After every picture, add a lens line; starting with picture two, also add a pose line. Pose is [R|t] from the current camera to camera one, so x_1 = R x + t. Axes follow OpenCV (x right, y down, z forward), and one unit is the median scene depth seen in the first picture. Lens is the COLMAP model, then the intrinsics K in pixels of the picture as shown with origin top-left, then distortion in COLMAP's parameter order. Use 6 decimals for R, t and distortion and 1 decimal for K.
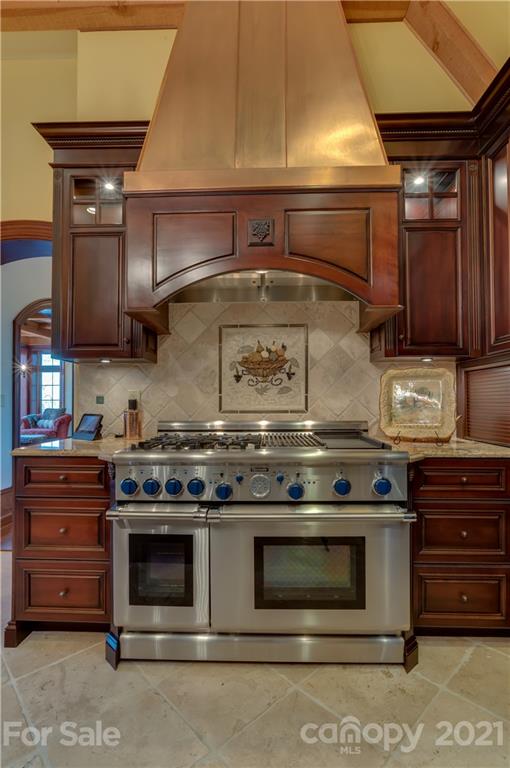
lens RADIAL K [[392.6, 0, 259.2], [0, 392.6, 396.1], [0, 0, 1]] dist [-0.018115, 0.002112]
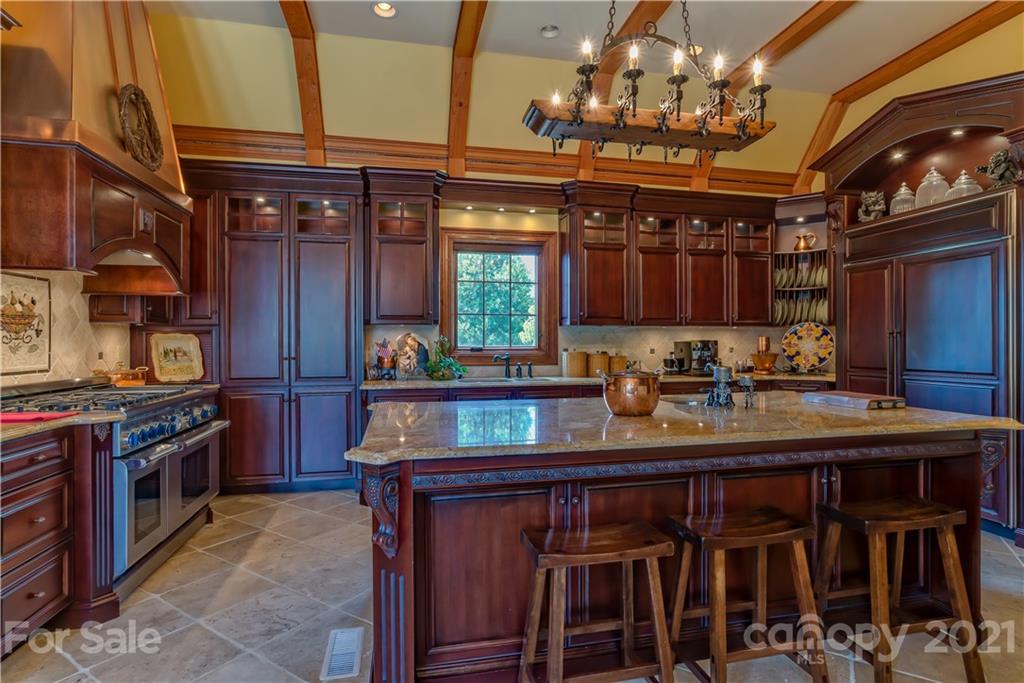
lens RADIAL K [[517.6, 0, 509.2], [0, 517.6, 340.7], [0, 0, 1]] dist [-0.012338, 0.005263]
pose [[-0.231419, 0.009130, 0.972811, -1.360367], [-0.008331, 0.999901, -0.011366, -0.028324], [-0.972819, -0.010734, -0.231320, 0.197223]]
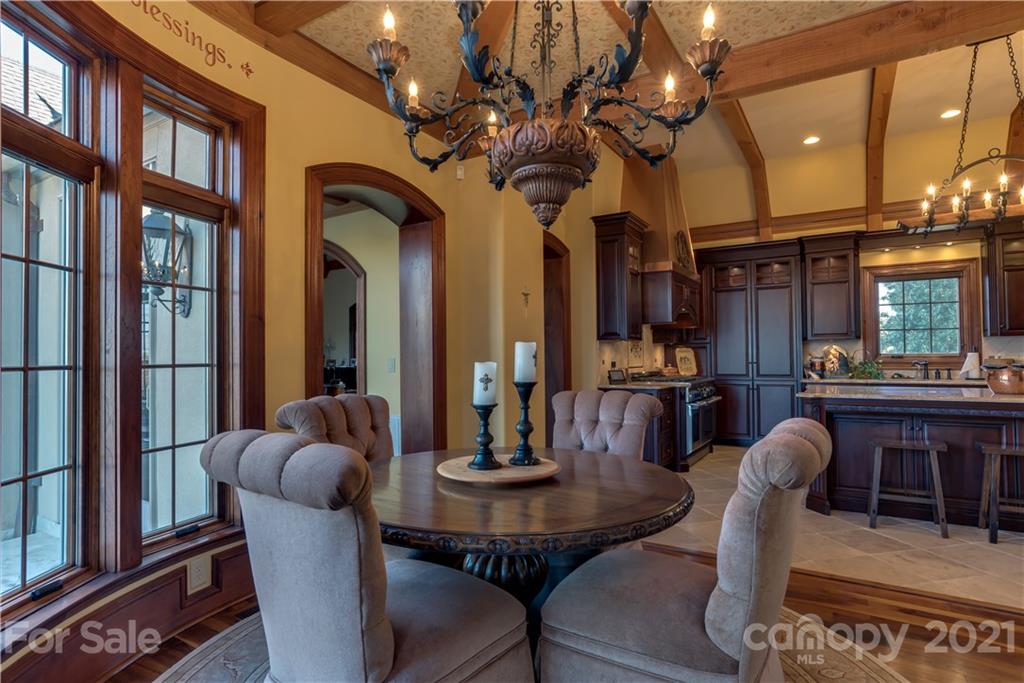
lens RADIAL K [[523.5, 0, 516.1], [0, 523.5, 344.6], [0, 0, 1]] dist [-0.018115, 0.002112]
pose [[0.516436, 0.021974, 0.856044, -2.592349], [-0.005111, 0.999732, -0.022579, -0.011237], [-0.856310, 0.007285, 0.516410, 0.149774]]
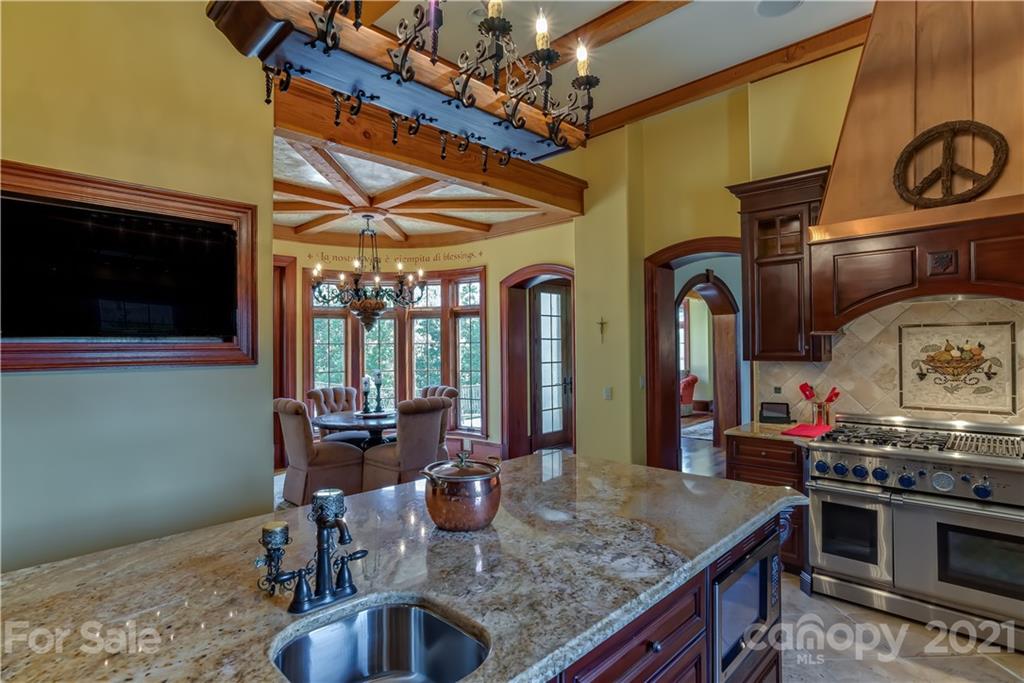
lens RADIAL K [[517.6, 0, 515.7], [0, 517.6, 344.4], [0, 0, 1]] dist [-0.012338, 0.005263]
pose [[0.742178, -0.008784, -0.670145, 0.061183], [0.016736, 0.999845, 0.005429, -0.154753], [0.669993, -0.015245, 0.742211, -0.721807]]
